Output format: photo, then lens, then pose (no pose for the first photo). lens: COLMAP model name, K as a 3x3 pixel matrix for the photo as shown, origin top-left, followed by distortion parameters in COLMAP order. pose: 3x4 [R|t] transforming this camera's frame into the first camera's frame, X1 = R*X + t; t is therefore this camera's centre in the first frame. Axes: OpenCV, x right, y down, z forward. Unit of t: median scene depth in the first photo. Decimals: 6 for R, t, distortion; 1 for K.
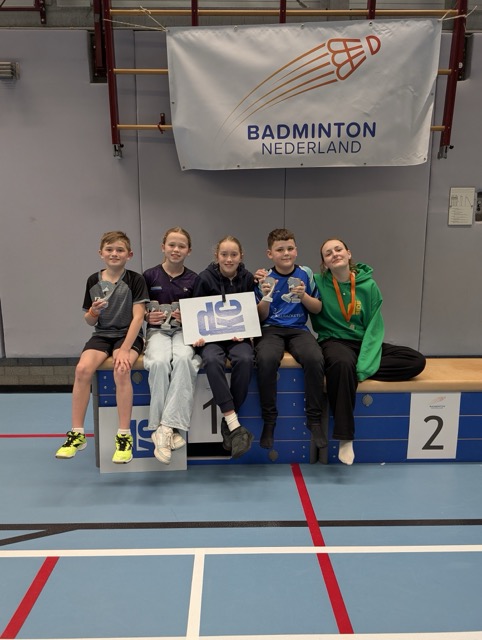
lens RADIAL K [[439.3, 0, 235.3], [0, 439.3, 320.5], [0, 0, 1]] dist [-0.008379, 0.000215]
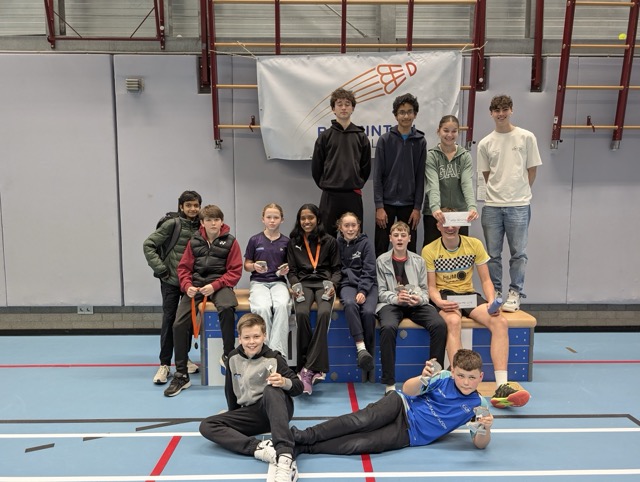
lens RADIAL K [[439.3, 0, 322.3], [0, 439.3, 245.1], [0, 0, 1]] dist [-0.008379, 0.000215]
pose [[0.999987, -0.000662, 0.004963, 0.035468], [0.001020, 0.997370, -0.072467, 0.003758], [-0.004902, 0.072471, 0.997358, -0.290510]]
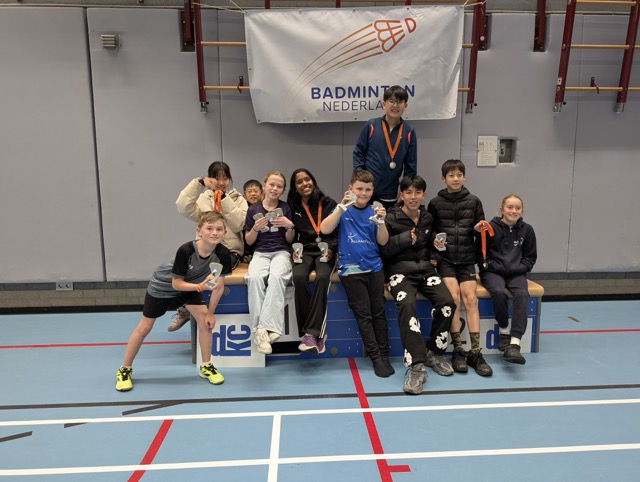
lens RADIAL K [[439.3, 0, 323.6], [0, 439.3, 236.9], [0, 0, 1]] dist [-0.008379, 0.000215]
pose [[0.999088, -0.012245, 0.040907, 0.007592], [0.013598, 0.999364, -0.032953, 0.014978], [-0.040478, 0.033479, 0.998619, -0.219766]]
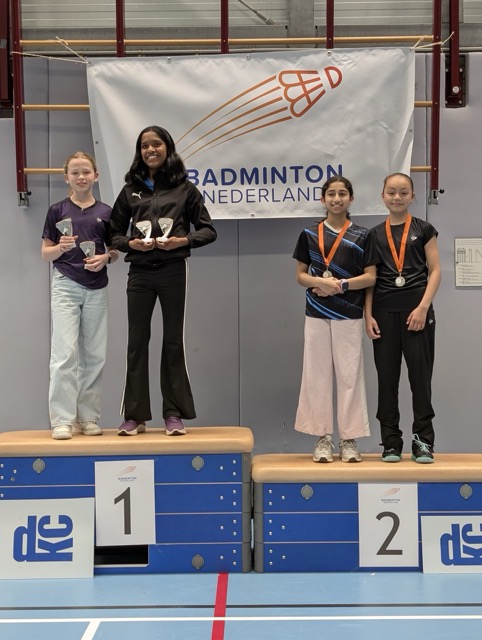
lens RADIAL K [[968.2, 0, 246.8], [0, 968.2, 315.0], [0, 0, 1]] dist [0.036142, 0.000000]
pose [[0.999833, -0.008077, -0.016389, 0.172826], [0.005144, 0.985138, -0.171689, 0.130728], [0.017532, 0.171576, 0.985015, -0.730121]]
